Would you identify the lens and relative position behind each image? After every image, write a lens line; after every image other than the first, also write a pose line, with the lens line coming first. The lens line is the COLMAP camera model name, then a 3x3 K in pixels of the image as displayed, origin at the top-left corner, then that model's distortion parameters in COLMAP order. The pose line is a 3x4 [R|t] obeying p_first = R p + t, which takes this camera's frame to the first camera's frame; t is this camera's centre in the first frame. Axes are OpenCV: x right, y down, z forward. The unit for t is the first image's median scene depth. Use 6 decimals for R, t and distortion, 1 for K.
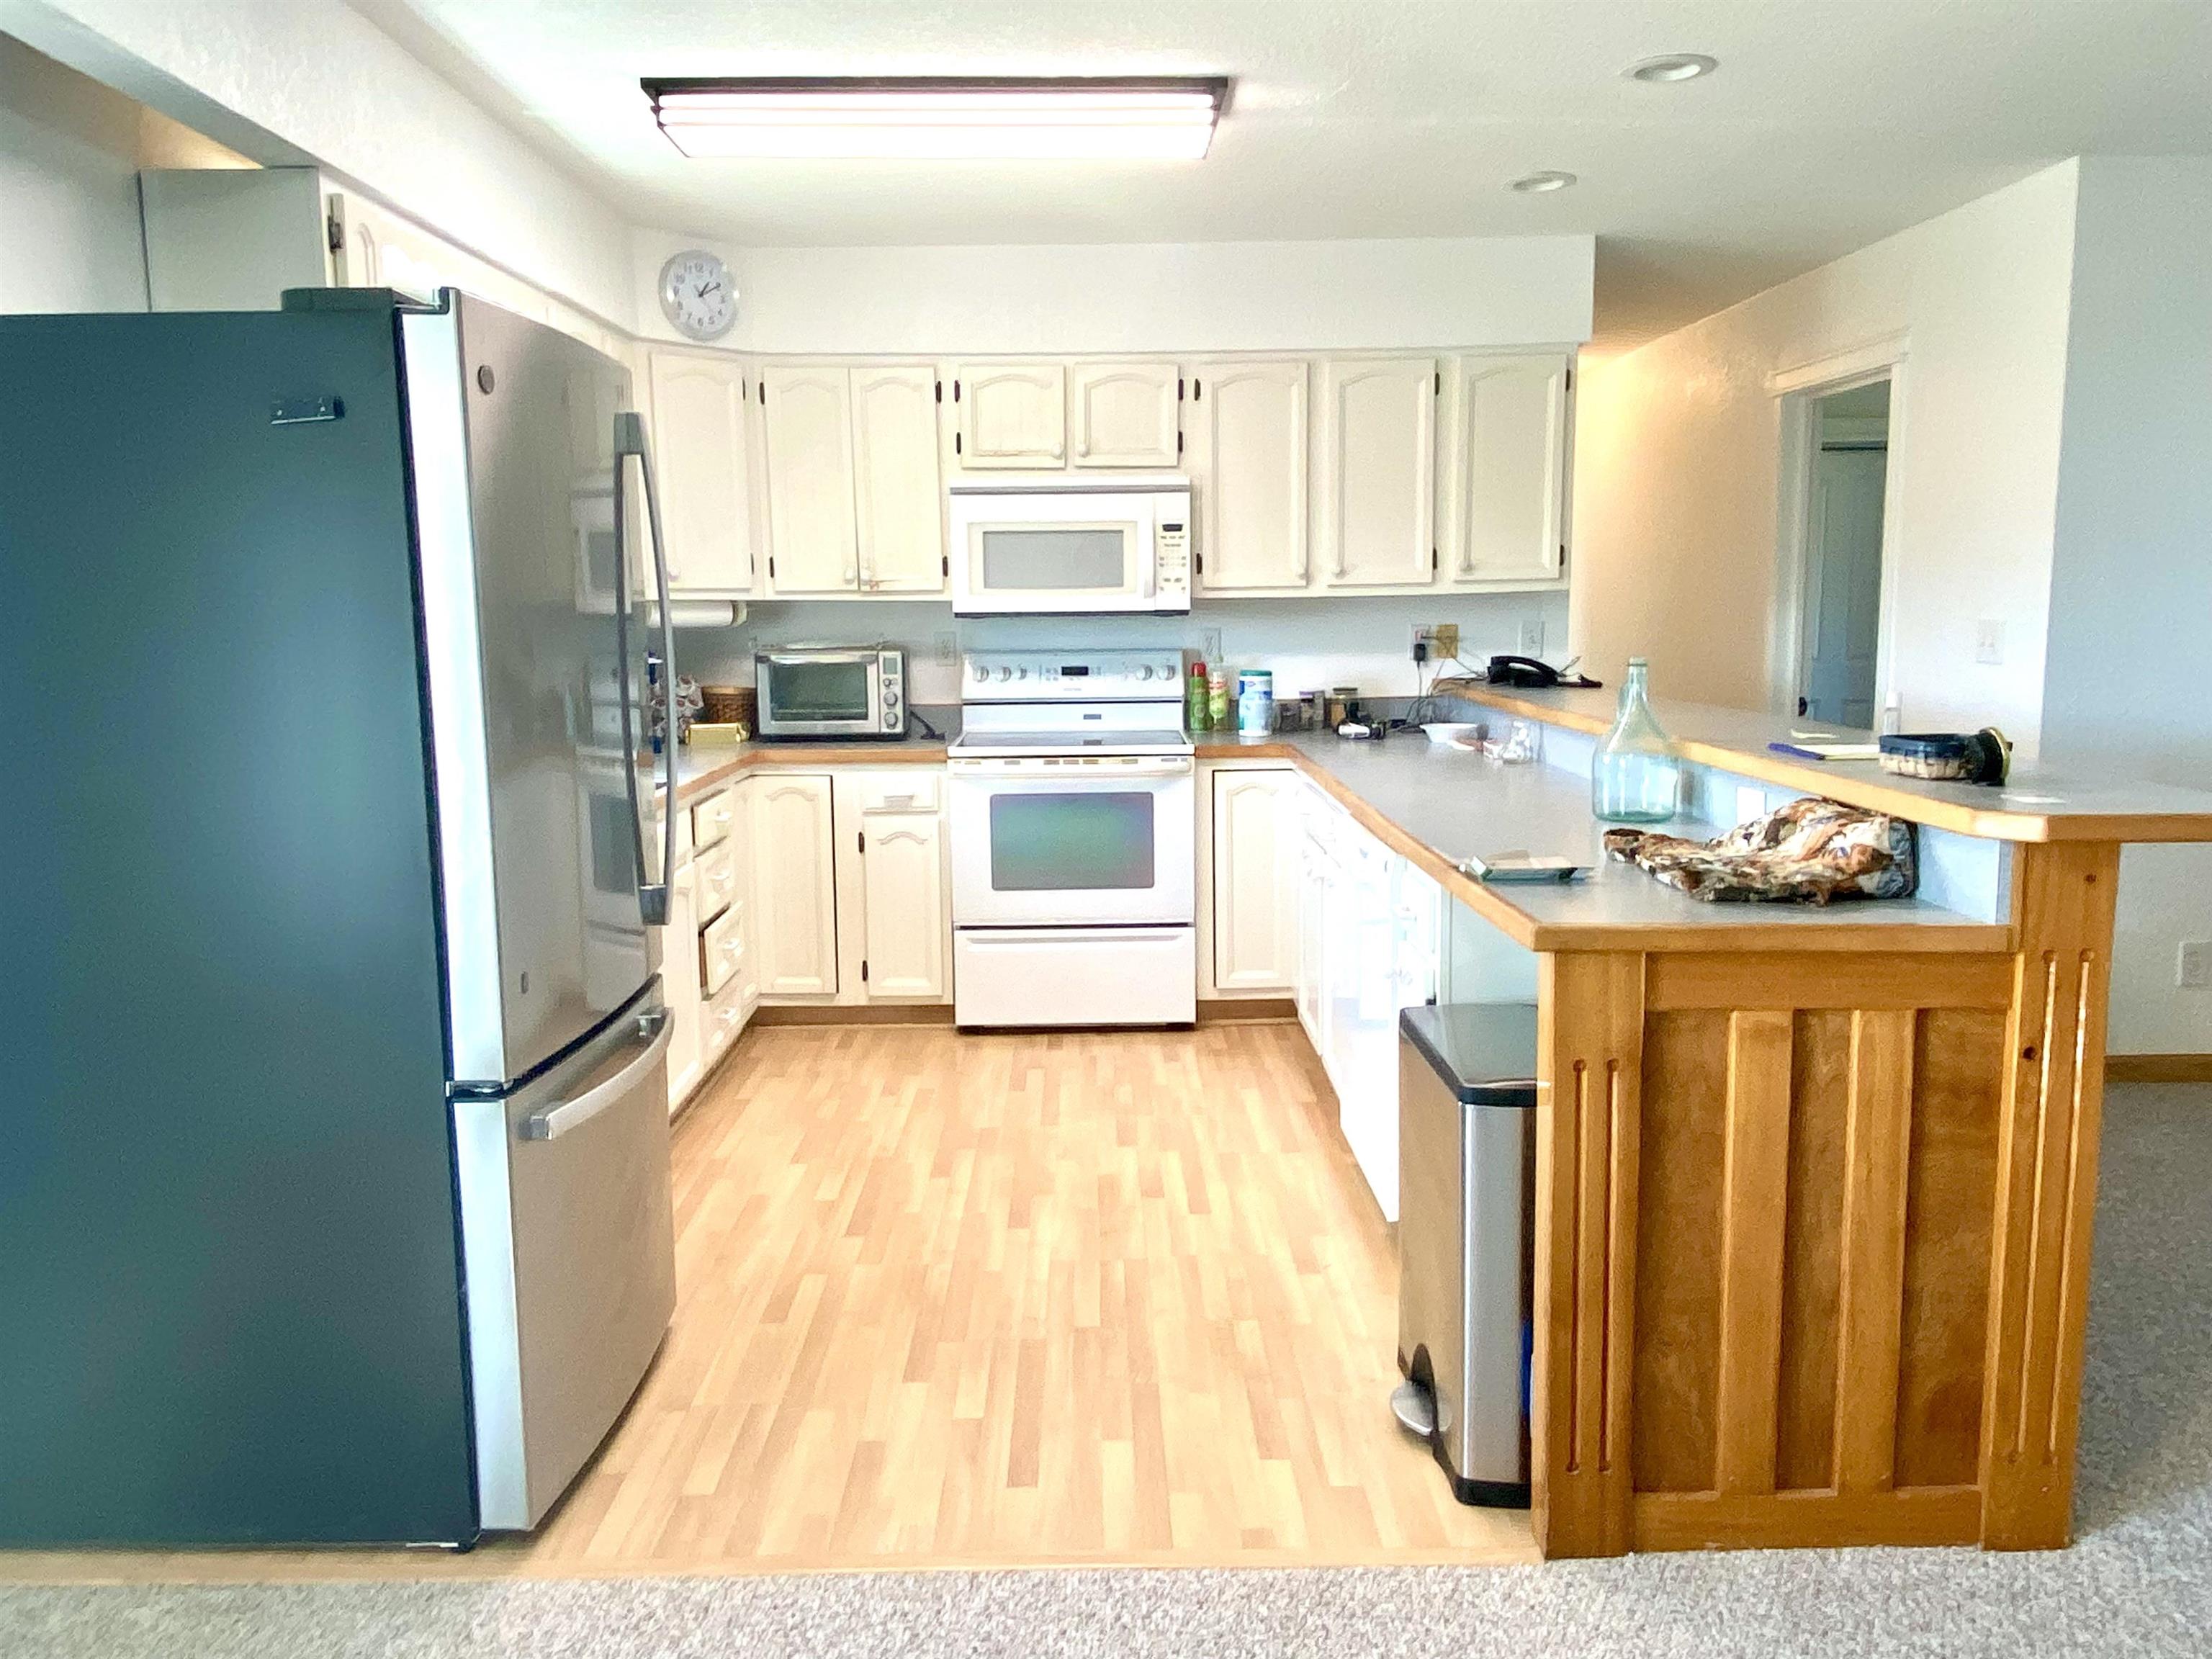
lens RADIAL K [[1620.2, 0, 1125.9], [0, 1620.2, 827.6], [0, 0, 1]] dist [0.077928, -0.091031]
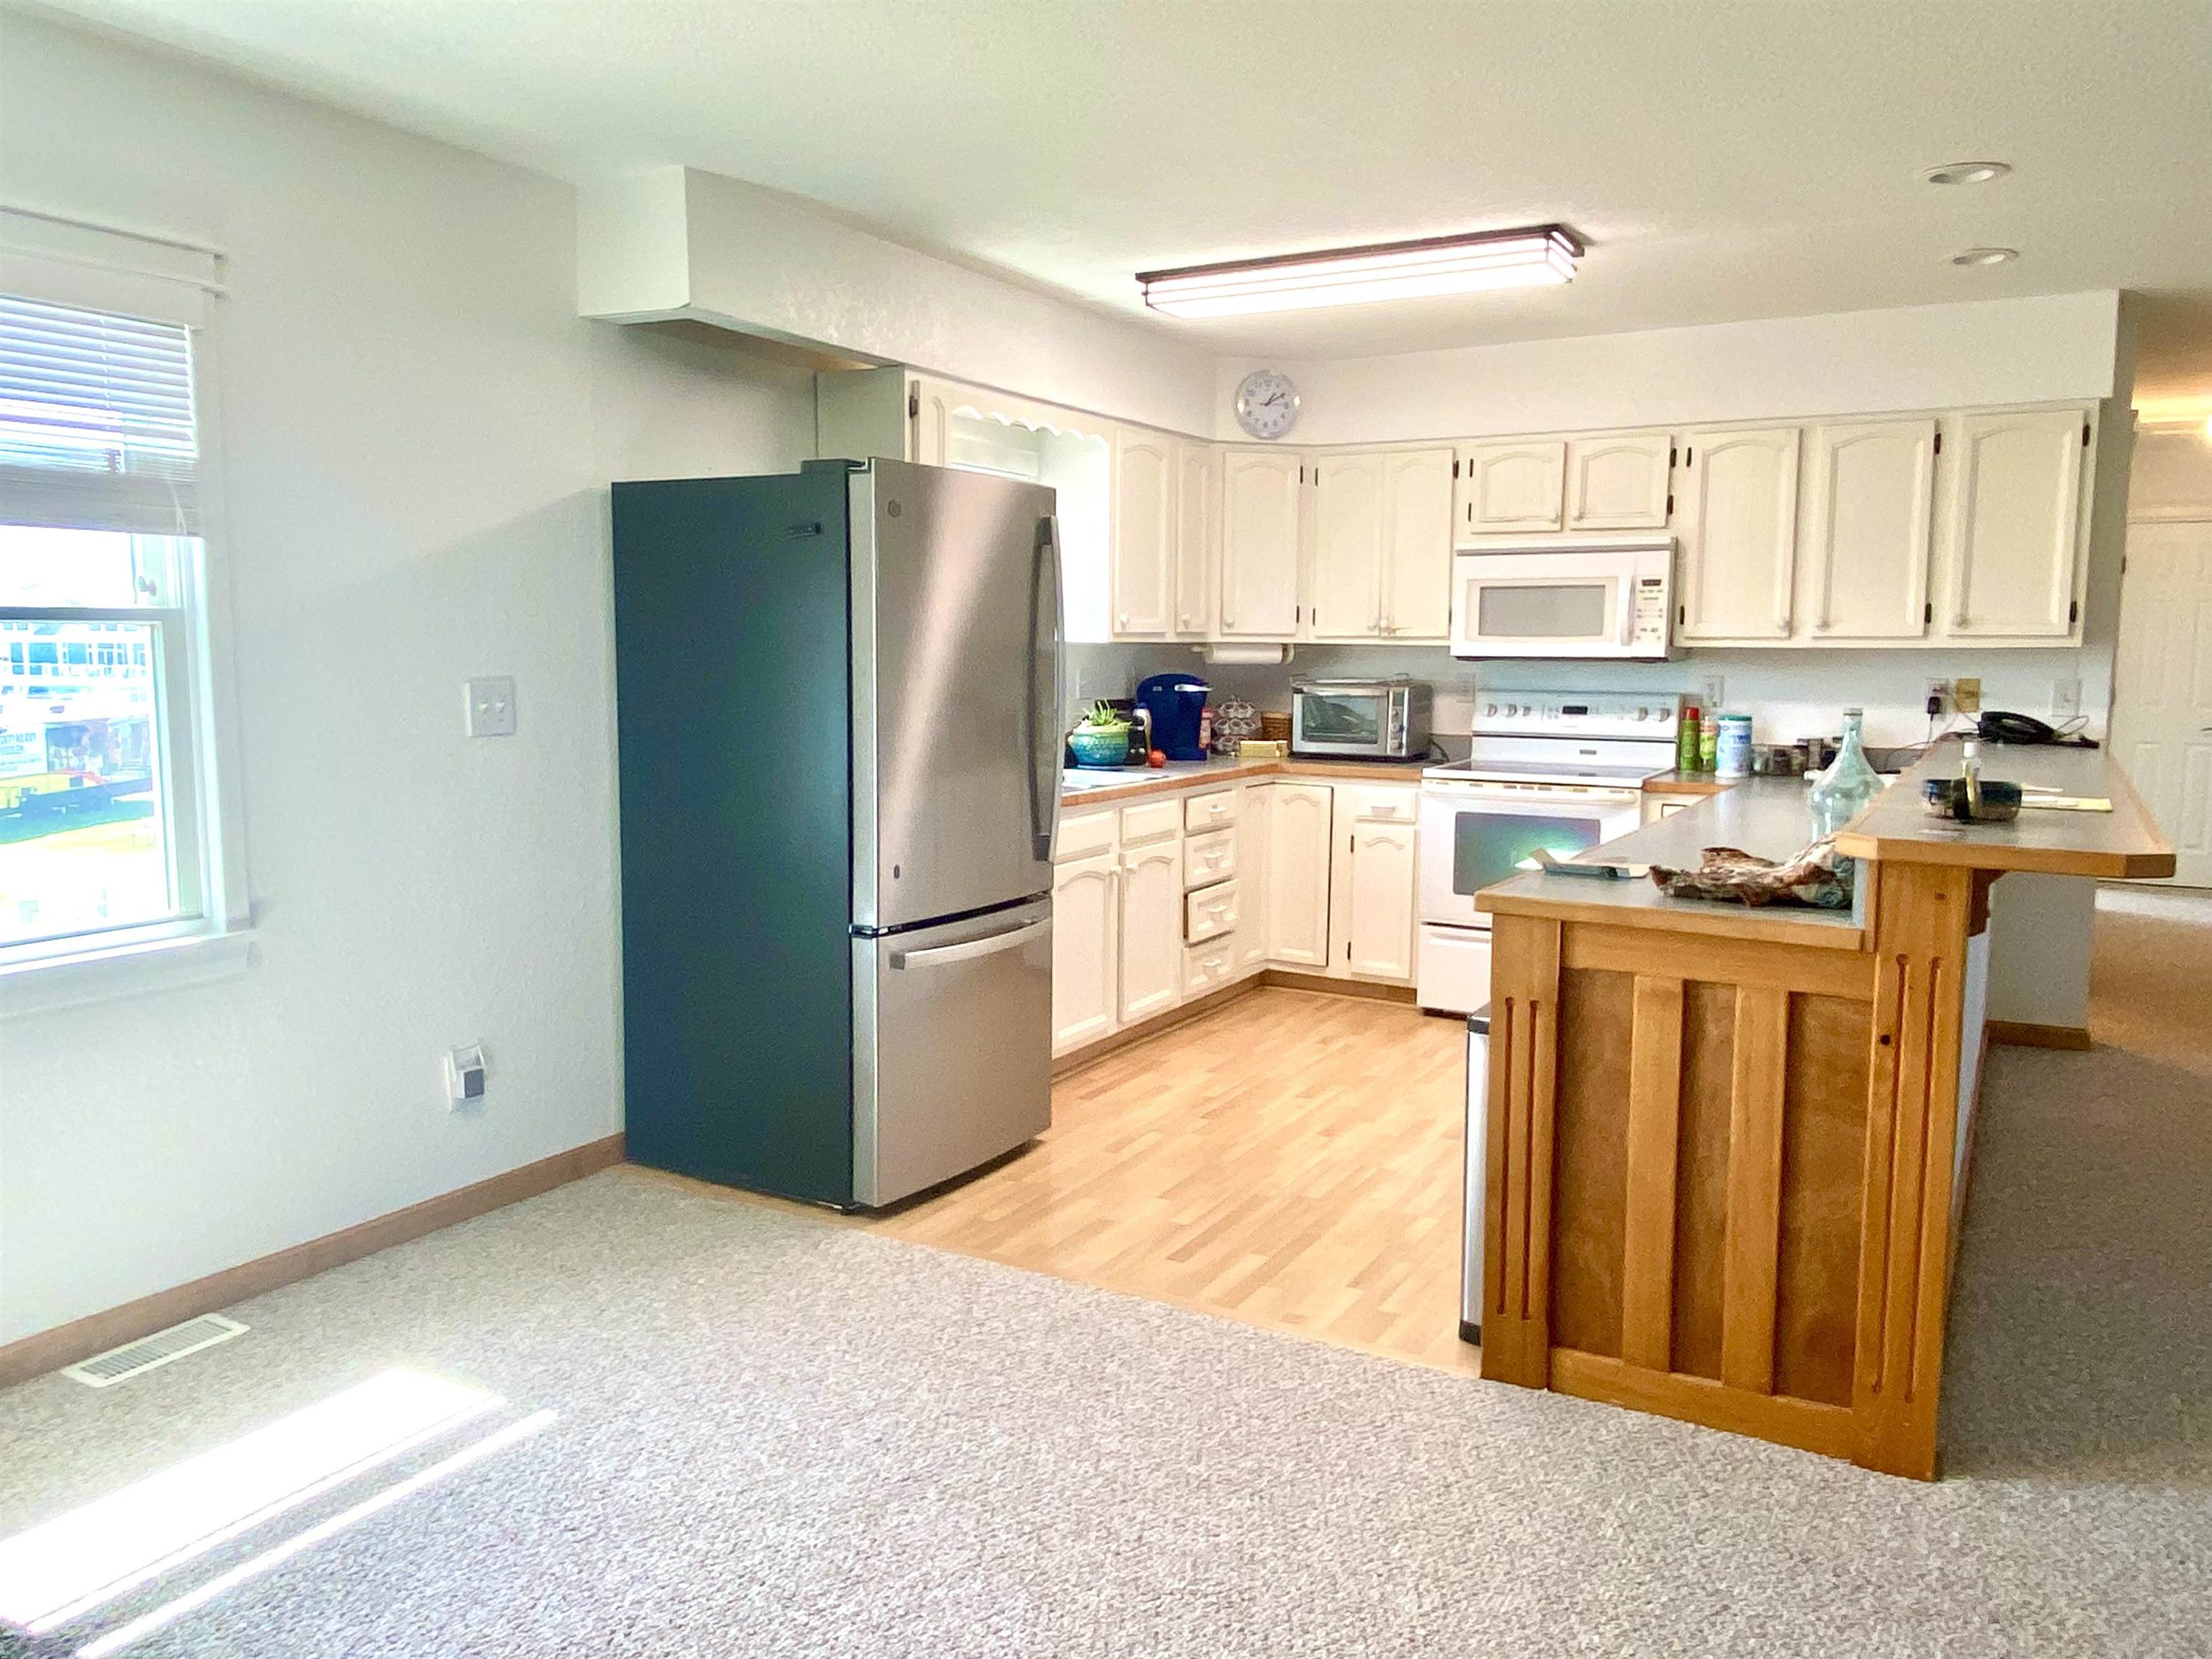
lens RADIAL K [[1620.2, 0, 1104.7], [0, 1620.2, 831.4], [0, 0, 1]] dist [0.077928, -0.091031]
pose [[0.863227, 0.077838, -0.498778, 0.289593], [-0.089477, 0.995989, 0.000576, 0.016386], [0.496822, 0.044132, 0.866730, -0.144648]]
